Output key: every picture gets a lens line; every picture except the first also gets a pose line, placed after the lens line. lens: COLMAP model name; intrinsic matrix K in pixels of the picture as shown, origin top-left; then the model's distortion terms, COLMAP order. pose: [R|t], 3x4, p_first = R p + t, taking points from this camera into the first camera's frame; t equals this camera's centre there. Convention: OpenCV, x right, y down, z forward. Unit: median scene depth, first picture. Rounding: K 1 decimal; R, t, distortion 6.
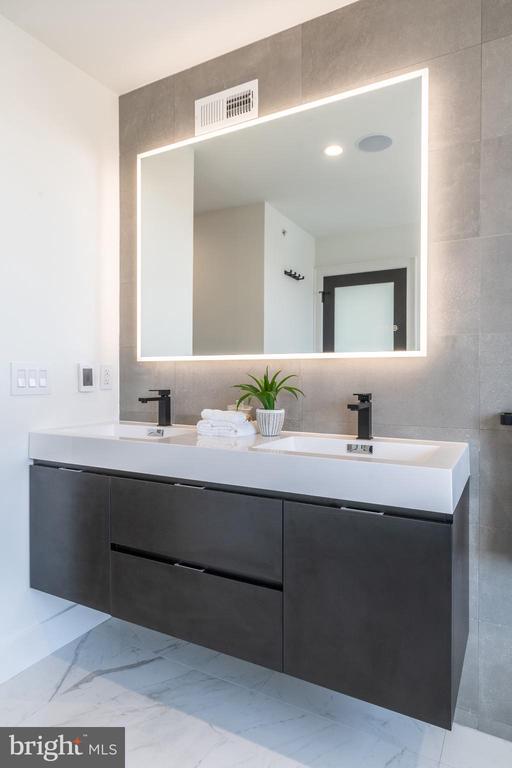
lens RADIAL K [[478.1, 0, 255.3], [0, 478.1, 373.0], [0, 0, 1]] dist [0.000333, -0.000081]
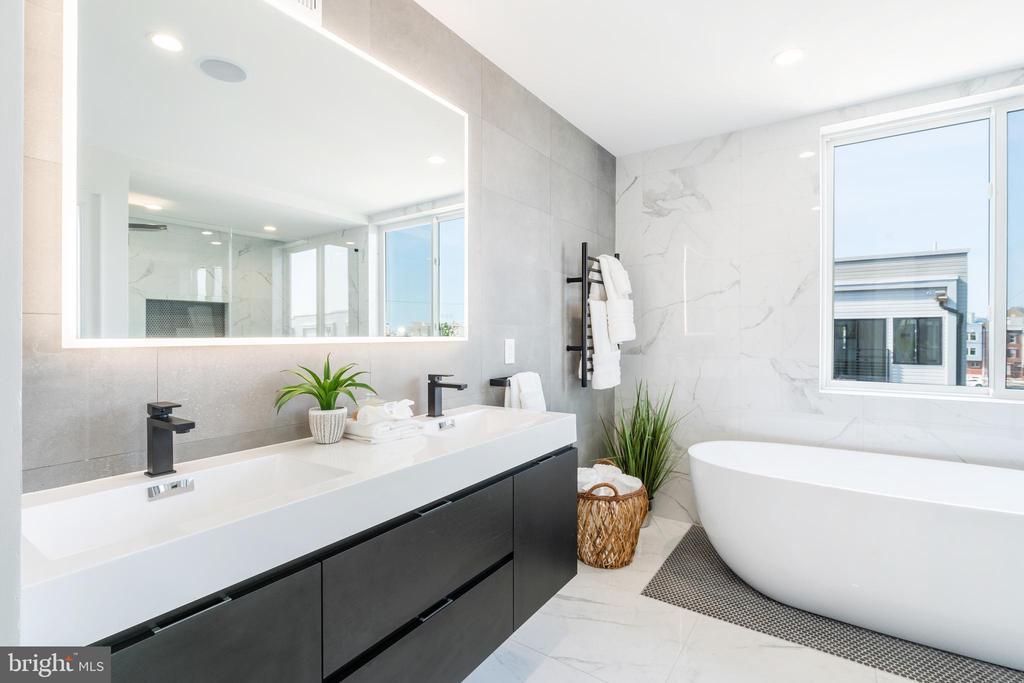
lens RADIAL K [[468.0, 0, 512.0], [0, 468.0, 341.5], [0, 0, 1]] dist [0.000062, -0.000054]
pose [[0.091088, -0.014529, 0.995737, -0.765662], [0.017006, 0.999770, 0.013033, -0.042479], [-0.995698, 0.015746, 0.091314, 0.681282]]
